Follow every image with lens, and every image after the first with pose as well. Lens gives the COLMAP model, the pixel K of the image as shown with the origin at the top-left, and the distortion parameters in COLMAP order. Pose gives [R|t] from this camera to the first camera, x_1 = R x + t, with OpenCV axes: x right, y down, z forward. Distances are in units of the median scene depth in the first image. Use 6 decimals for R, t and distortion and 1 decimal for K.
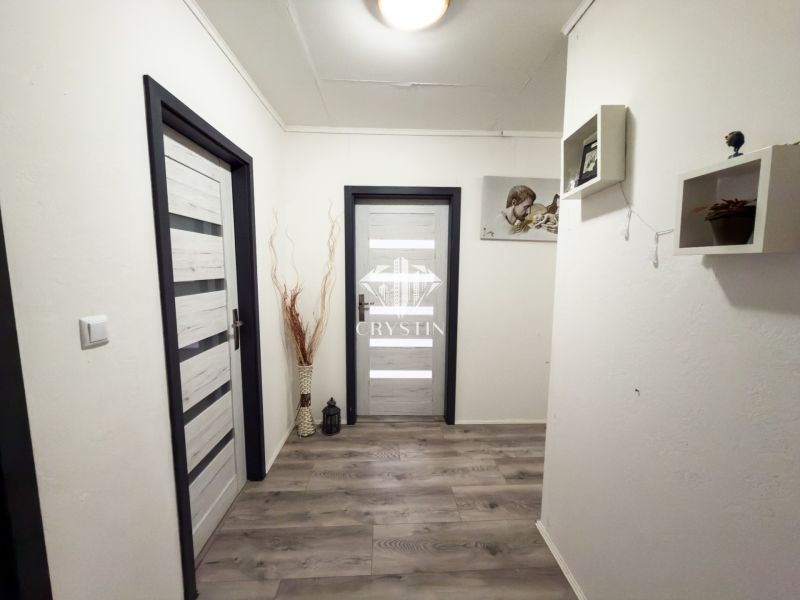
lens RADIAL K [[321.0, 0, 401.2], [0, 321.0, 296.5], [0, 0, 1]] dist [0.000149, 0.000272]
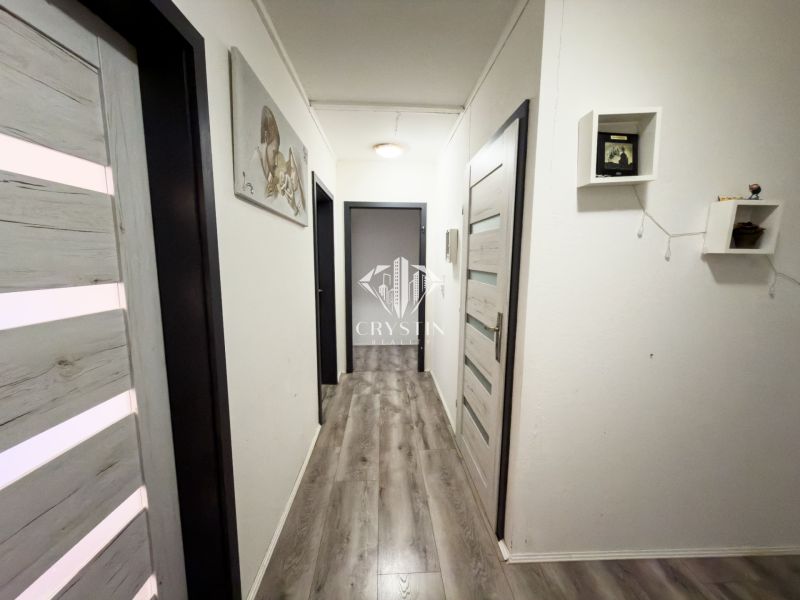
lens RADIAL K [[321.0, 0, 400.2], [0, 321.0, 304.6], [0, 0, 1]] dist [0.000149, 0.000272]
pose [[0.004604, -0.142600, 0.989770, -0.453889], [0.086056, 0.986165, 0.141681, -0.156563], [-0.996280, 0.084523, 0.016811, 1.662571]]
